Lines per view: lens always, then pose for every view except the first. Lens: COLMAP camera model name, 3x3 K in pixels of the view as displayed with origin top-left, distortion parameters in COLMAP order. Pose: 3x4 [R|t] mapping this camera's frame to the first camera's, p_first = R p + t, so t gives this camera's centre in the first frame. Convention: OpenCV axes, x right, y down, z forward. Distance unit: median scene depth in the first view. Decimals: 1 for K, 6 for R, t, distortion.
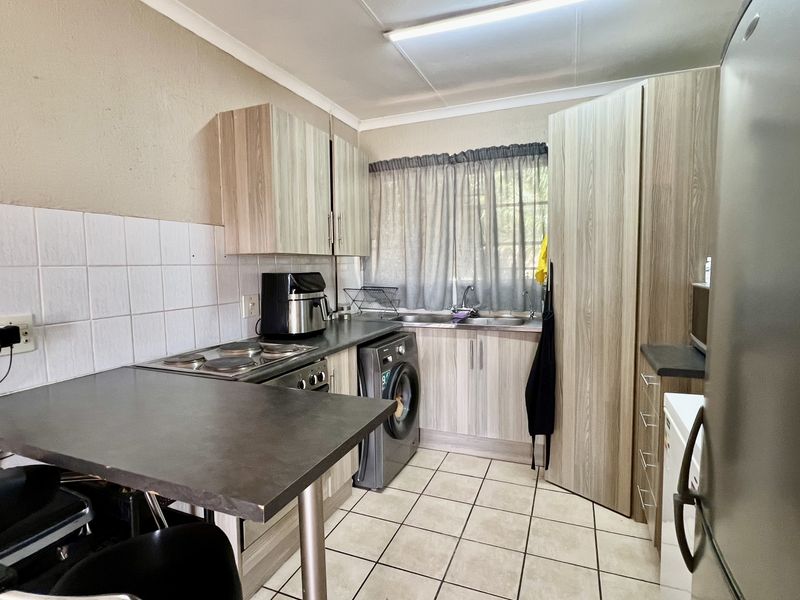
lens RADIAL K [[425.1, 0, 399.0], [0, 425.1, 296.2], [0, 0, 1]] dist [0.002735, -0.002769]
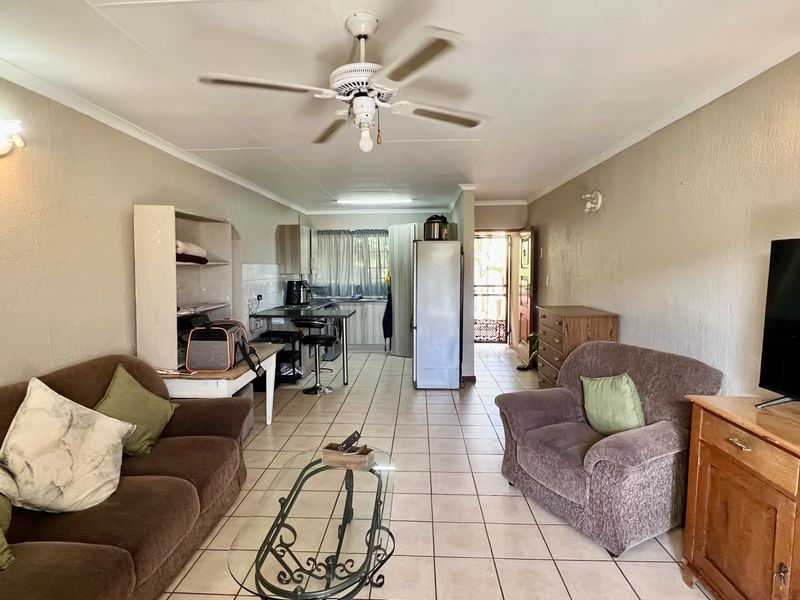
lens RADIAL K [[425.1, 0, 400.0], [0, 425.1, 297.4], [0, 0, 1]] dist [0.002735, -0.002769]
pose [[0.943931, -0.019440, 0.329569, -0.524074], [0.018834, 0.999810, 0.005030, 0.045839], [-0.329604, 0.001459, 0.944118, -1.718037]]
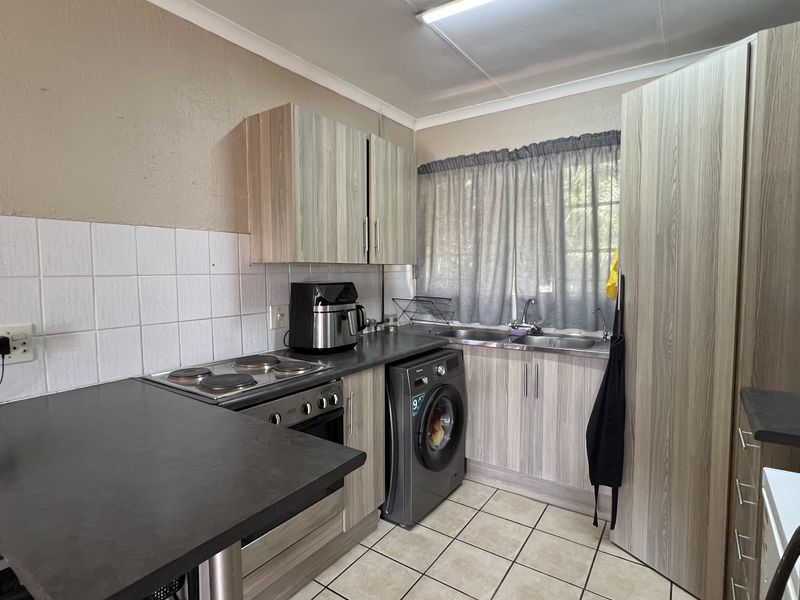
lens RADIAL K [[425.1, 0, 398.8], [0, 425.1, 295.9], [0, 0, 1]] dist [0.002735, -0.002769]
pose [[0.977067, 0.022695, -0.211721, 0.111841], [-0.024866, 0.999662, -0.007596, -0.022257], [0.211477, 0.012686, 0.977301, 0.115254]]
